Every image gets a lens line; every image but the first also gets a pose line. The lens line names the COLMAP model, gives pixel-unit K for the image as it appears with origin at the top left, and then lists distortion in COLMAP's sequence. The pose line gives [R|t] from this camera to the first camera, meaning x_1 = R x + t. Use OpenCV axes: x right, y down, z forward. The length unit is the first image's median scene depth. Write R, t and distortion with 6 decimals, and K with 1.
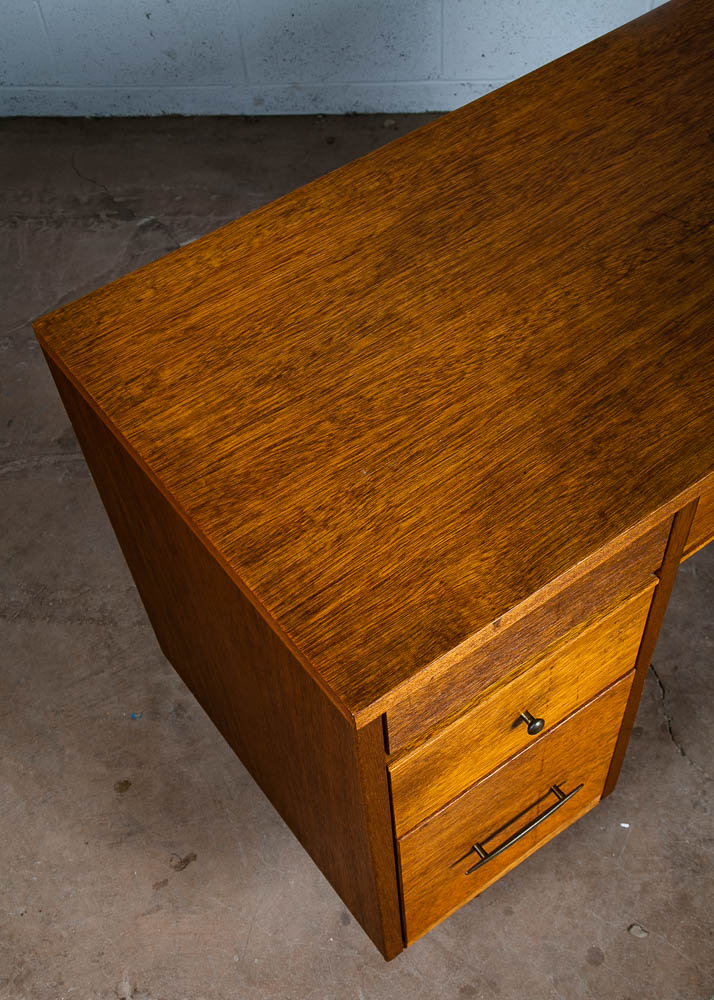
lens RADIAL K [[1112.3, 0, 367.8], [0, 1112.3, 543.1], [0, 0, 1]] dist [0.036454, 0.000000]
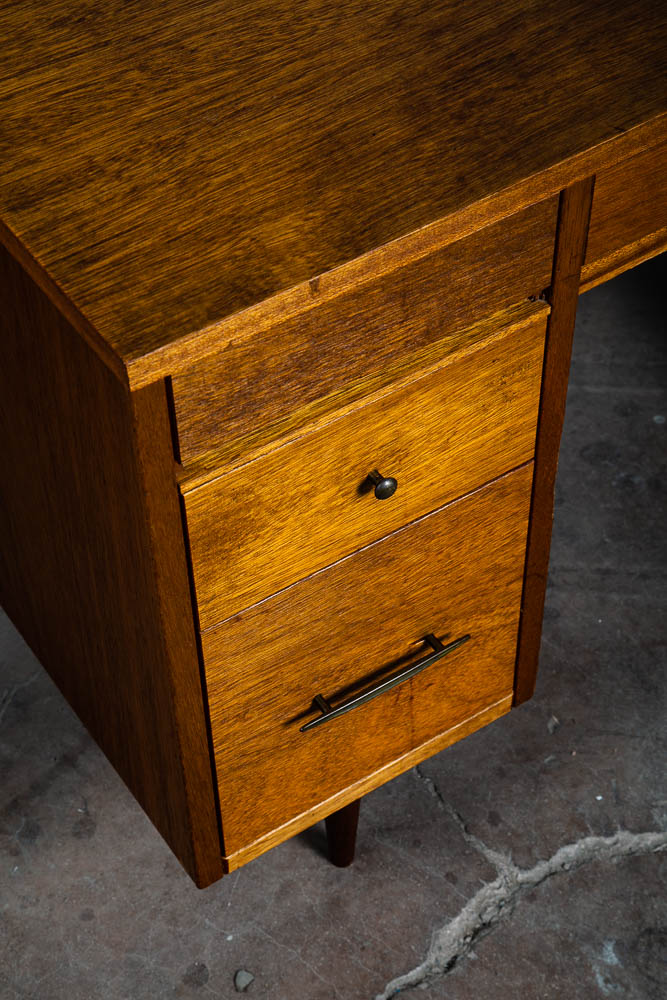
lens RADIAL K [[1794.6, 0, 341.2], [0, 1794.6, 499.6], [0, 0, 1]] dist [0.241009, 0.000000]
pose [[0.998330, 0.057610, 0.004259, 0.124201], [-0.056965, 0.994029, -0.093069, 0.313535], [-0.009596, 0.092671, 0.995651, -0.268200]]
